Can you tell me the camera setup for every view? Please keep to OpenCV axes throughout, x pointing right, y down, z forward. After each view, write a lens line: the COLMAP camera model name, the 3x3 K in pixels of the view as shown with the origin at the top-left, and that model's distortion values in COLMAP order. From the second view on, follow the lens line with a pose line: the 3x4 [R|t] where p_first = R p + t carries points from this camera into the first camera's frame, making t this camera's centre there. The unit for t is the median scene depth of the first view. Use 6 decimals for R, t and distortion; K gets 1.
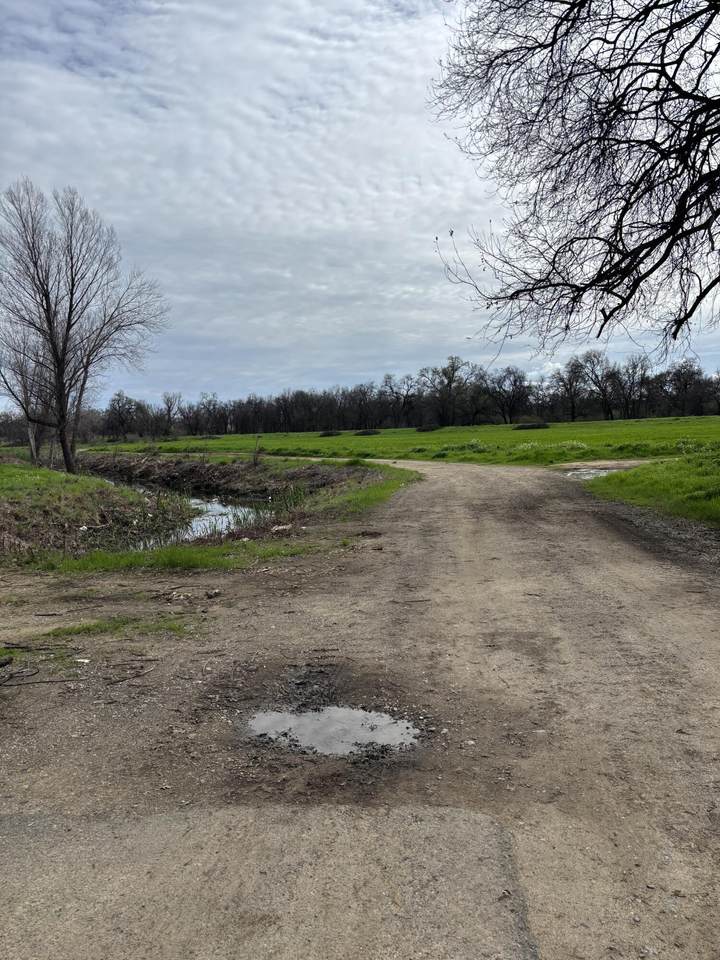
lens RADIAL K [[689.9, 0, 357.4], [0, 689.9, 499.7], [0, 0, 1]] dist [0.004696, -0.033884]
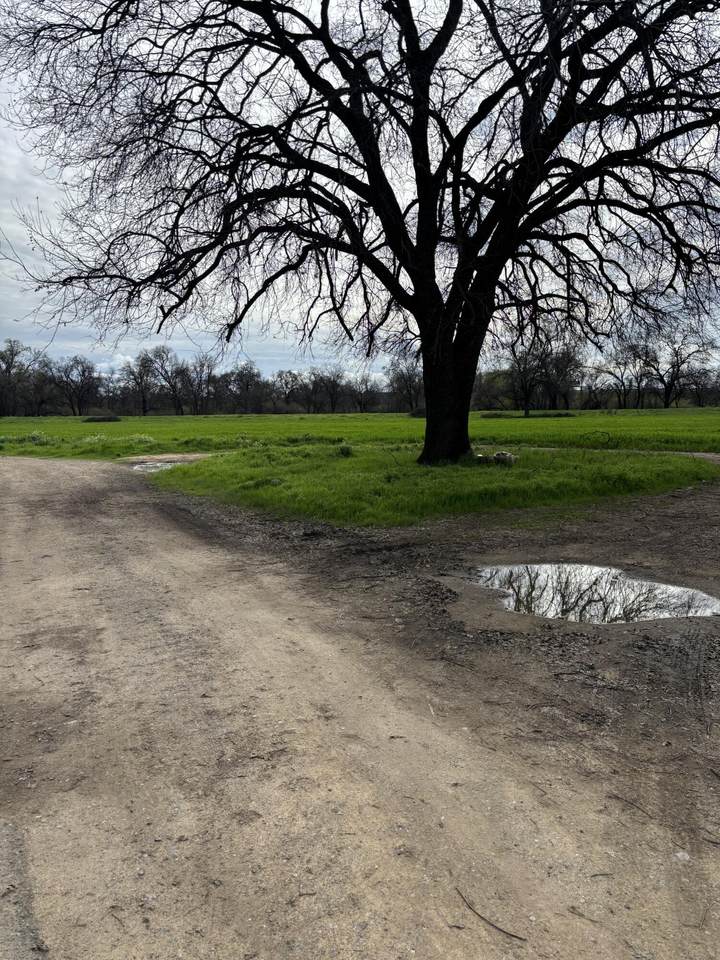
lens RADIAL K [[689.9, 0, 357.4], [0, 689.9, 499.7], [0, 0, 1]] dist [0.004696, -0.033884]
pose [[0.832581, -0.035620, 0.552757, 0.021259], [0.031081, 0.999362, 0.017584, 0.002775], [-0.553031, 0.002540, 0.833157, -0.018191]]
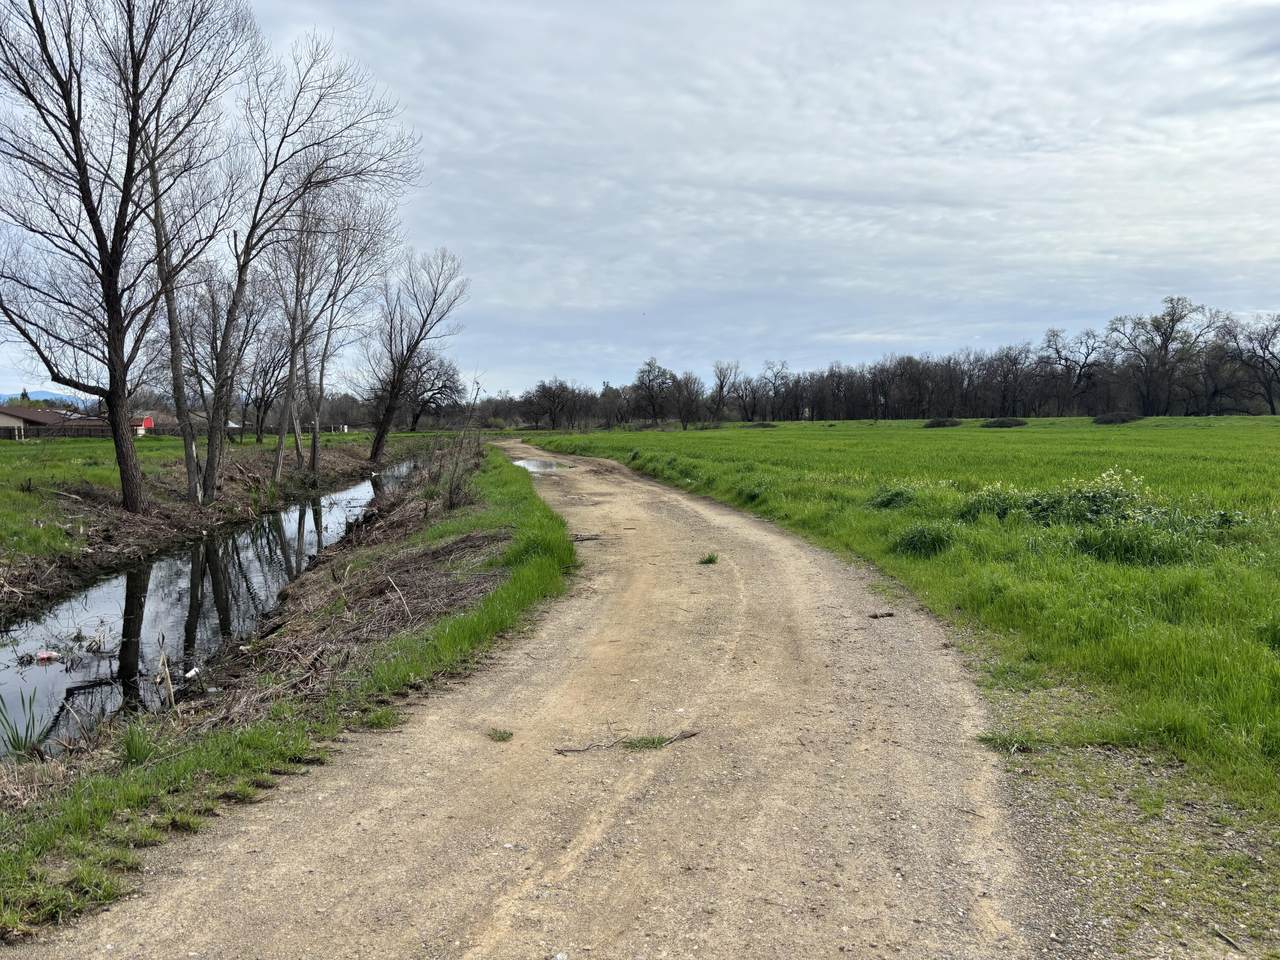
lens RADIAL K [[919.8, 0, 640.0], [0, 919.8, 480.0], [0, 0, 1]] dist [0.004696, -0.033884]
pose [[0.921406, 0.047688, -0.385665, 0.070841], [-0.059583, 0.998044, -0.018943, -0.028285], [0.384007, 0.040434, 0.922444, 0.284514]]
